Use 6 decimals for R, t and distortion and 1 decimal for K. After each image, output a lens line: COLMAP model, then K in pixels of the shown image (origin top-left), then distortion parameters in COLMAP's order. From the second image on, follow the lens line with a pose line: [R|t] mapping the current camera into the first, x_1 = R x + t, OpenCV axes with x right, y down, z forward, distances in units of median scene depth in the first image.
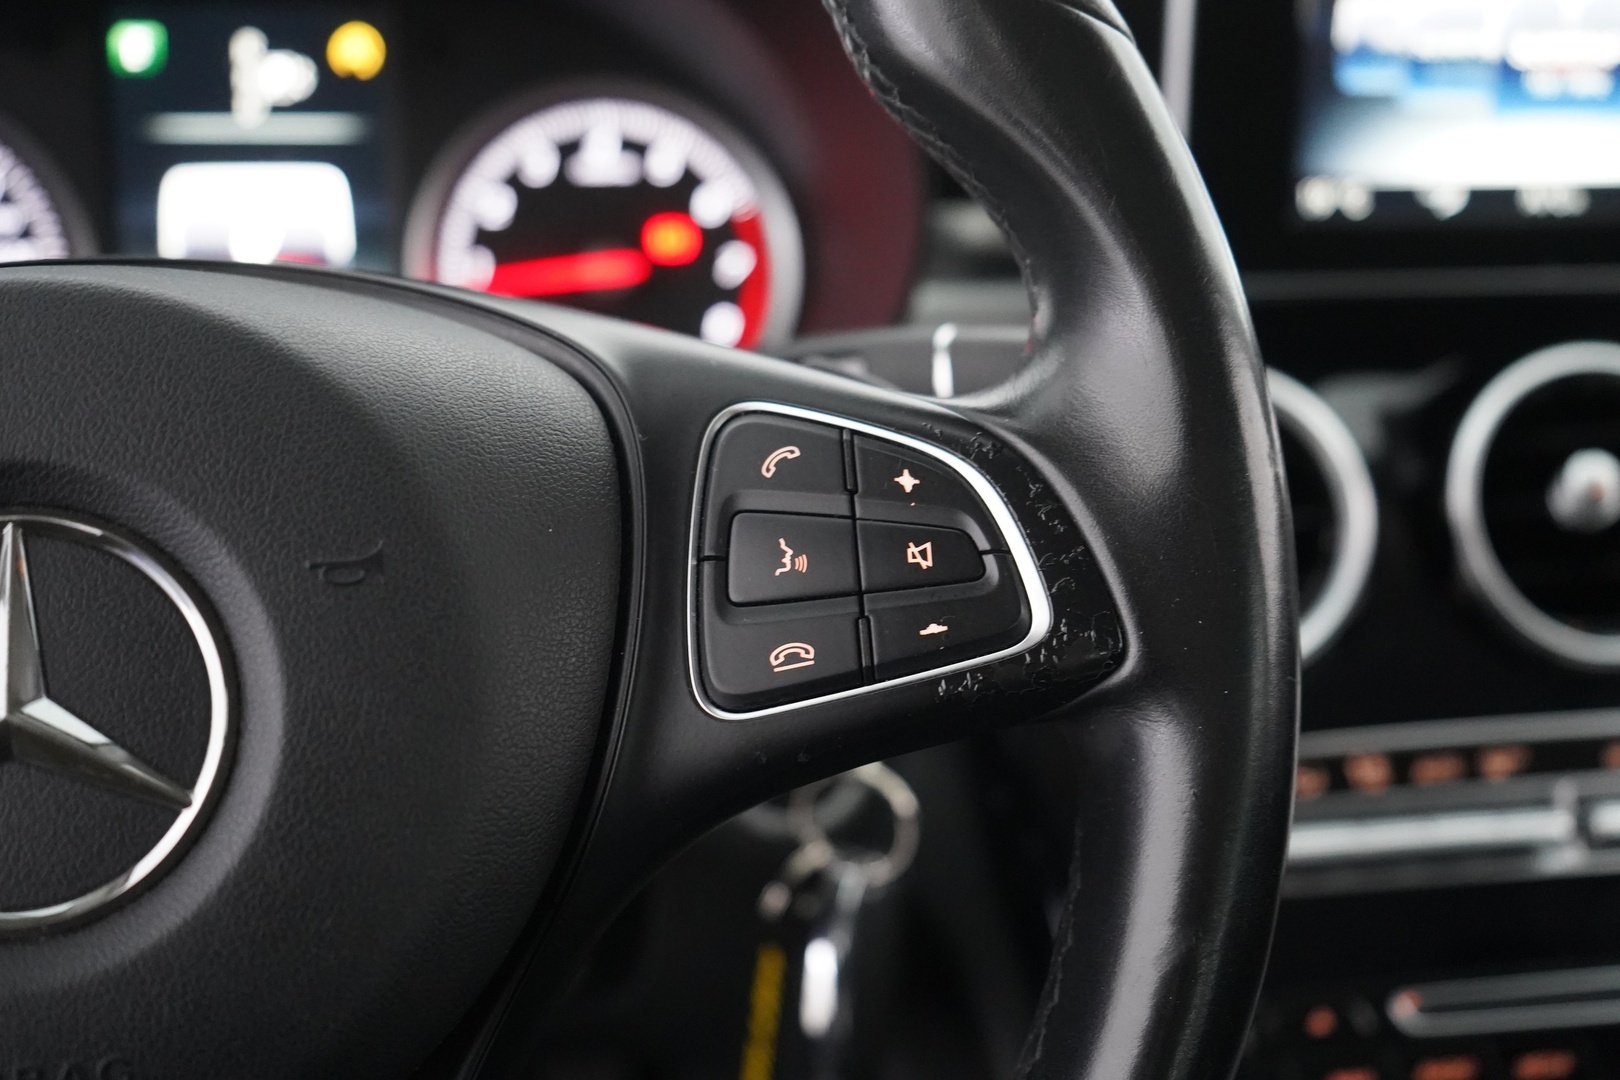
lens RADIAL K [[2054.2, 0, 810.0], [0, 2054.2, 540.0], [0, 0, 1]] dist [0.005982, 0.047545]
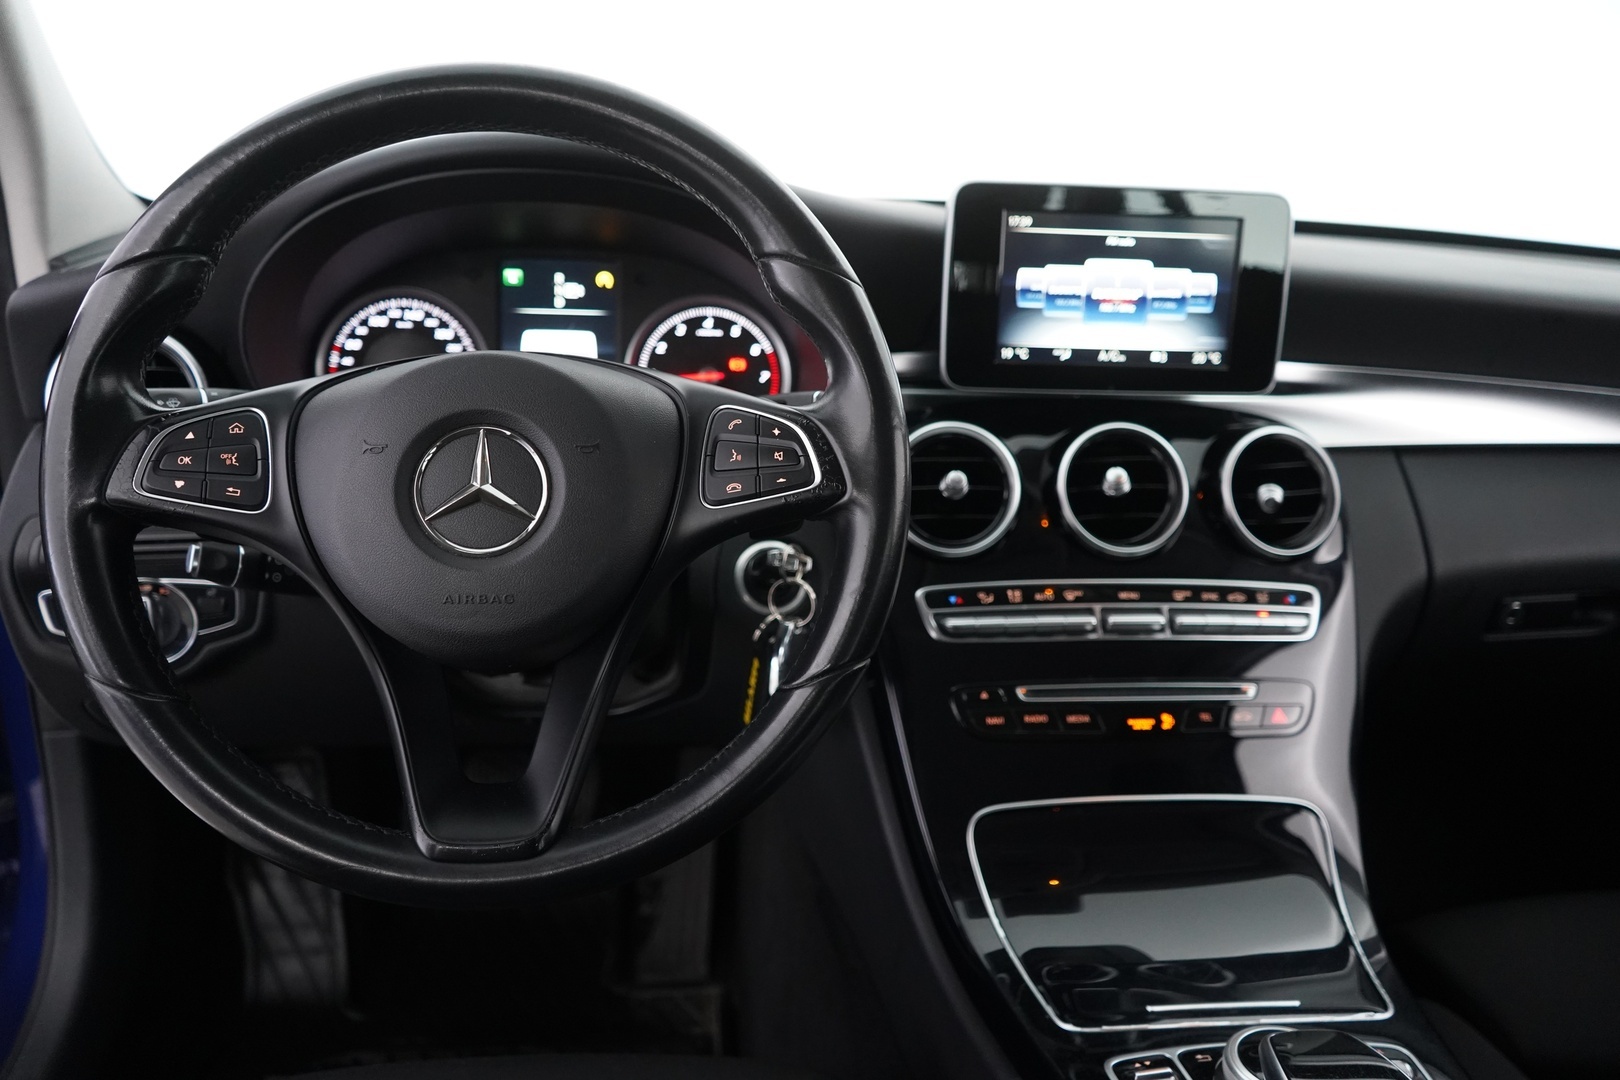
lens RADIAL K [[1299.2, 0, 783.2], [0, 1299.2, 540.4], [0, 0, 1]] dist [-0.002744, -0.000453]
pose [[0.995975, 0.040363, -0.080023, 0.196084], [-0.043116, 0.998526, -0.032970, 0.173690], [0.078574, 0.036288, 0.996248, -0.784581]]
